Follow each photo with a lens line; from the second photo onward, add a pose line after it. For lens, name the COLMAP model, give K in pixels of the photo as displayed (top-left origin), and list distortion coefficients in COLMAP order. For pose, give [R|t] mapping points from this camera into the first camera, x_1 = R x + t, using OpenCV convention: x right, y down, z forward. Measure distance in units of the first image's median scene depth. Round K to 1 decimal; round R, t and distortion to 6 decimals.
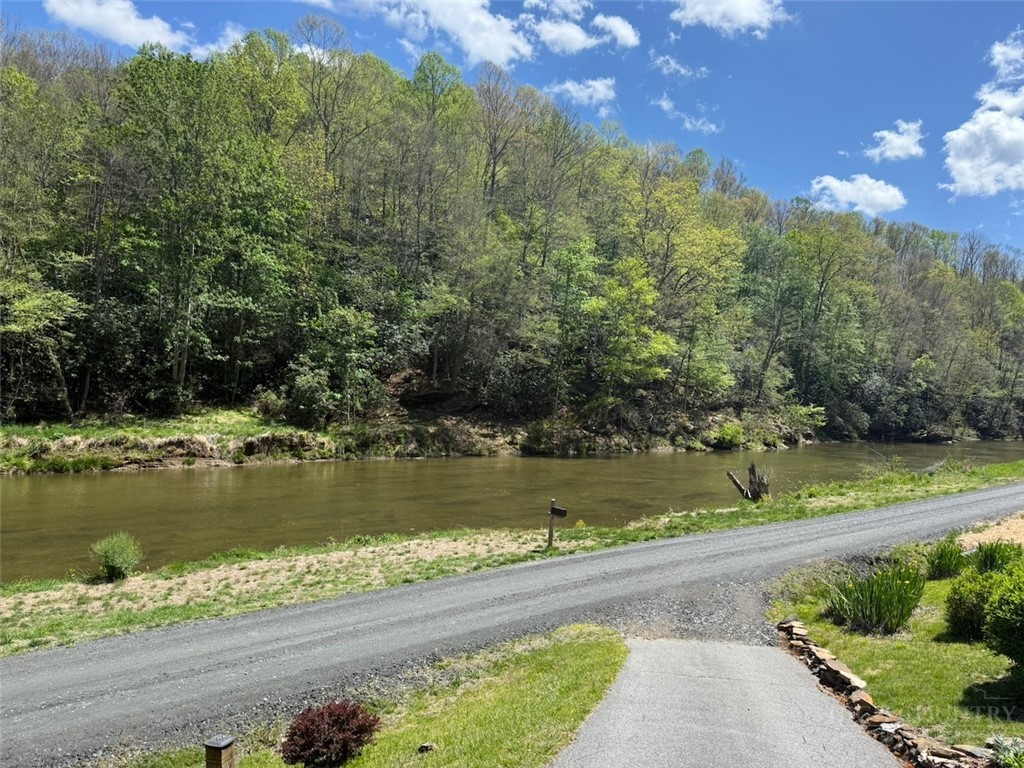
lens RADIAL K [[723.2, 0, 512.0], [0, 723.2, 384.0], [0, 0, 1]] dist [0.094476, -0.126124]
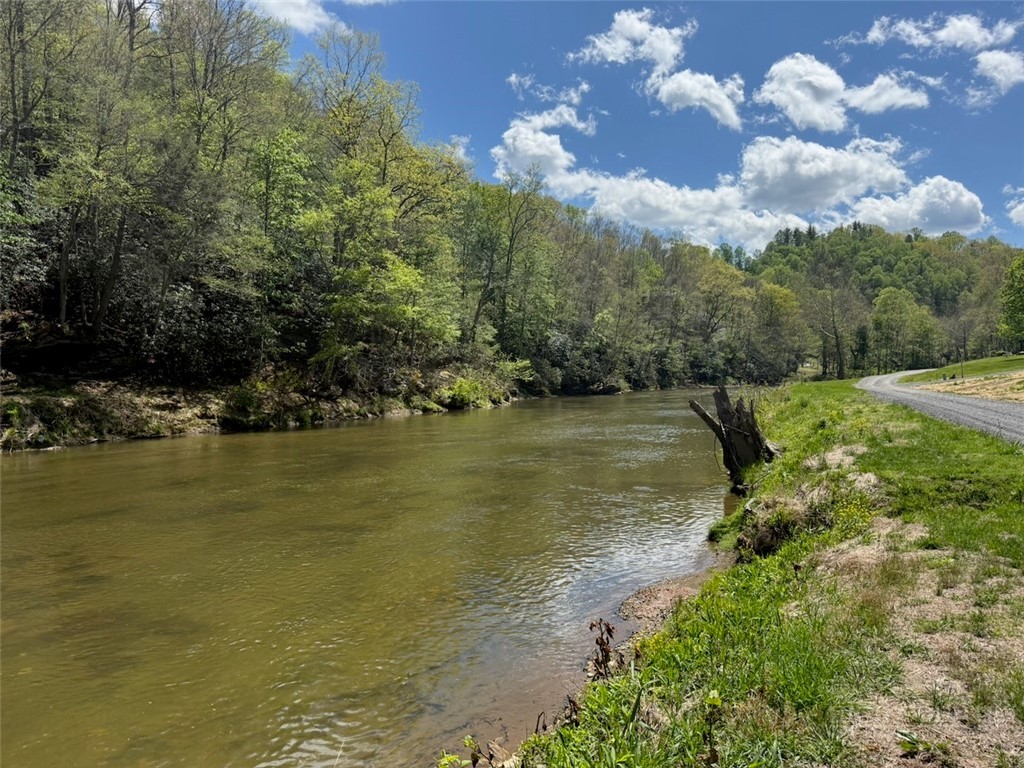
lens RADIAL K [[723.2, 0, 512.0], [0, 723.2, 384.0], [0, 0, 1]] dist [0.094476, -0.126124]
pose [[0.879965, -0.052916, 0.472082, -0.065238], [0.040600, 0.998518, 0.036245, 0.036626], [-0.473300, -0.012728, 0.880809, 0.250428]]
